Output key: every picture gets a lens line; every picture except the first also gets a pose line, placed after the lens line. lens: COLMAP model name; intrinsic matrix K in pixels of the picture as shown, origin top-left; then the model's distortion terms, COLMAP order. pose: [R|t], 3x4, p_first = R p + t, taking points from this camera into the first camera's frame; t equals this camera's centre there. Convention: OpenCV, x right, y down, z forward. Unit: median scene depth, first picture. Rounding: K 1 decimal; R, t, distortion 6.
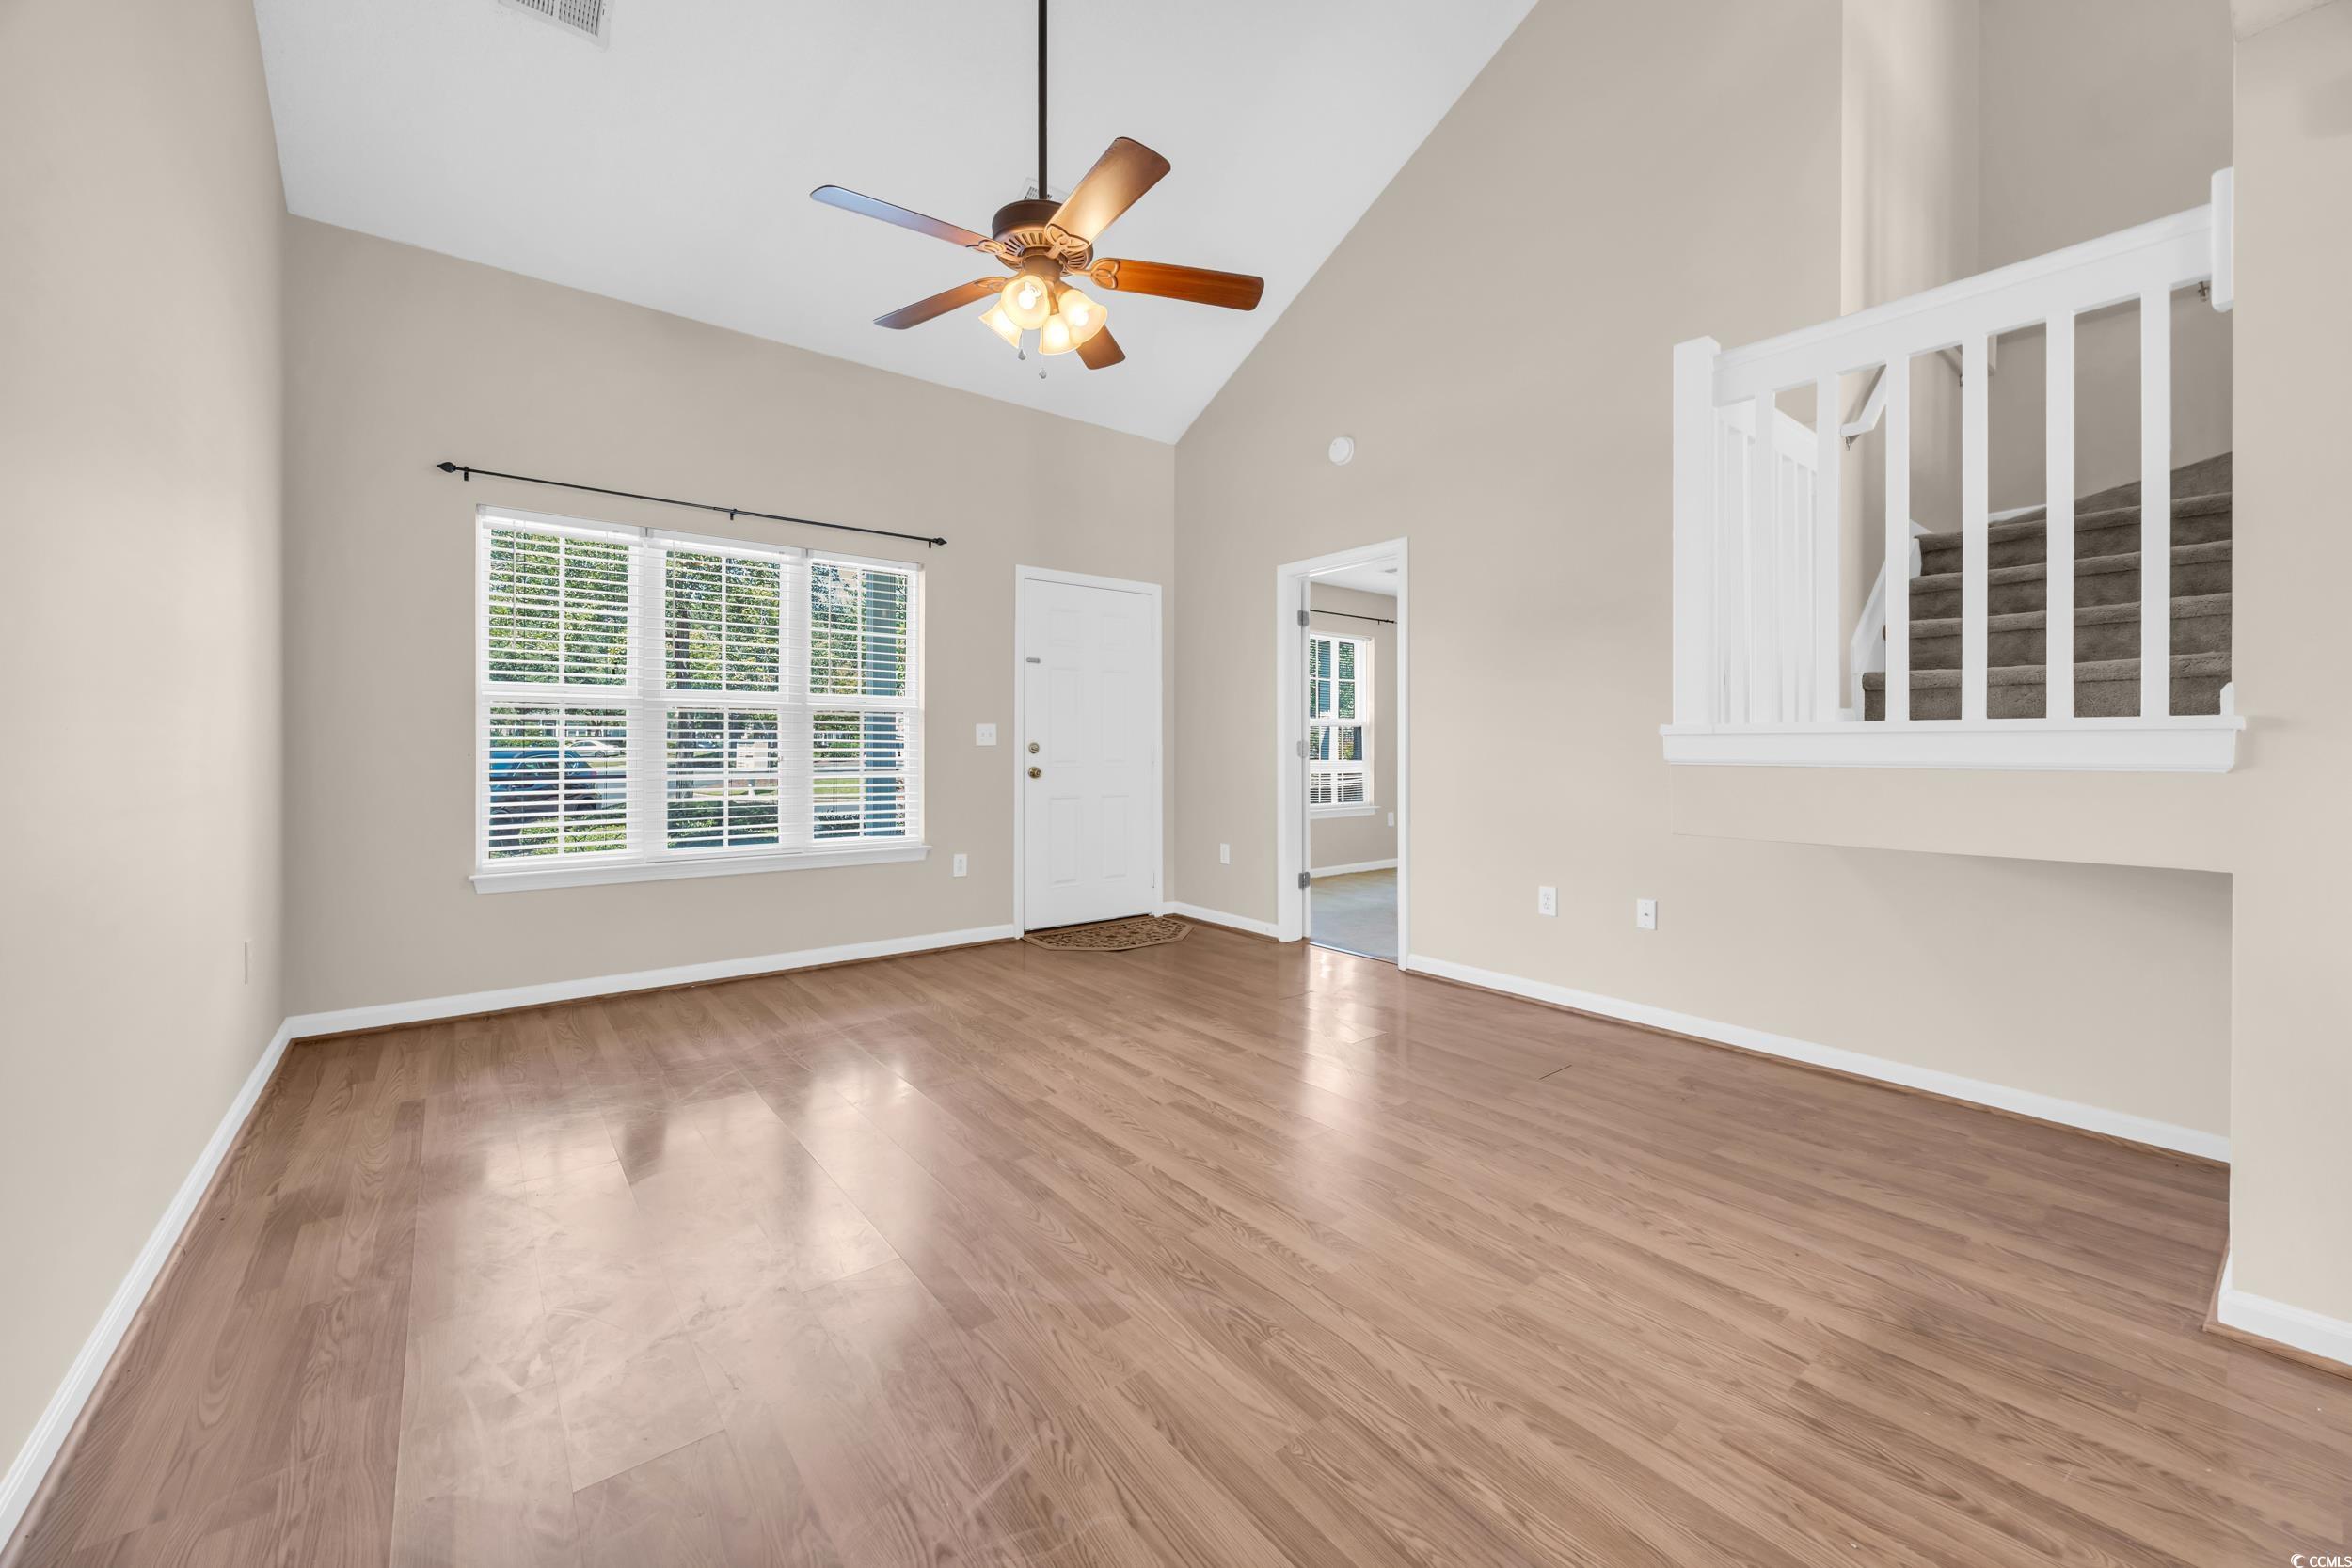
lens RADIAL K [[923.0, 0, 1191.3], [0, 923.0, 746.6], [0, 0, 1]] dist [-0.002279, -0.000389]
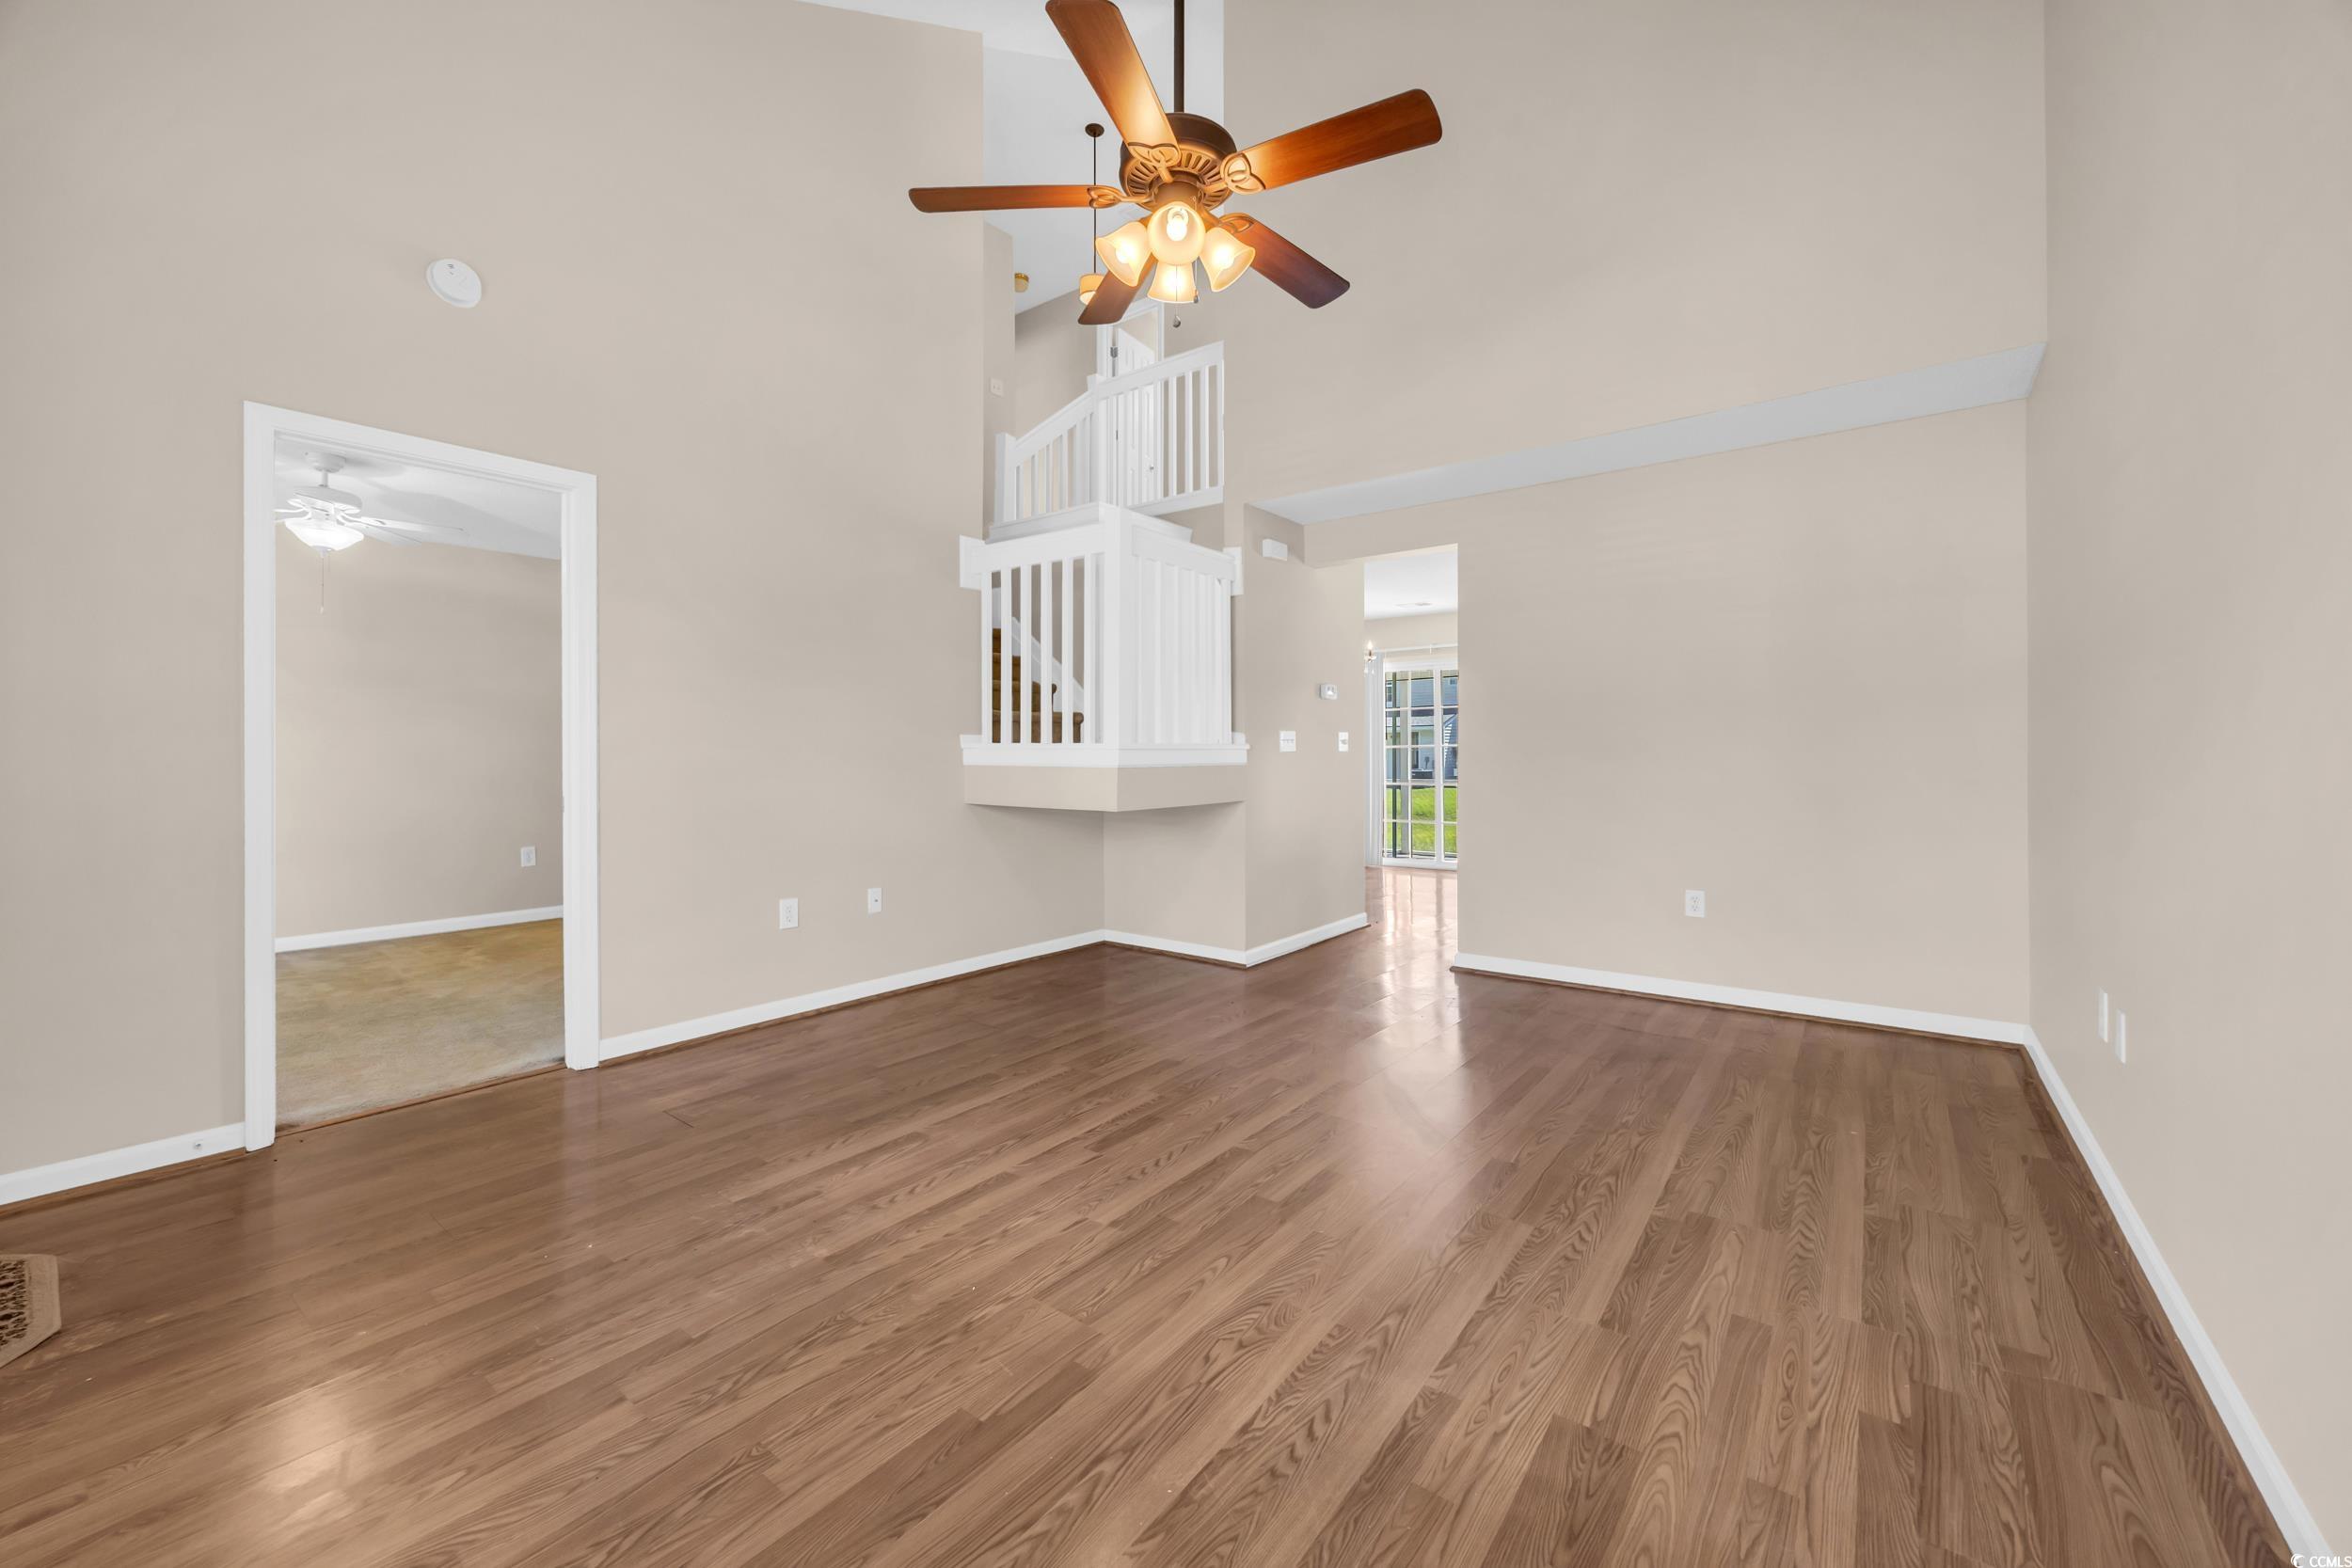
lens RADIAL K [[923.0, 0, 1171.2], [0, 923.0, 766.3], [0, 0, 1]] dist [-0.002279, -0.000389]
pose [[-0.241087, -0.025740, 0.970162, -0.860119], [-0.003080, 0.999663, 0.025757, -0.023941], [-0.970499, 0.003222, -0.241085, 1.058371]]
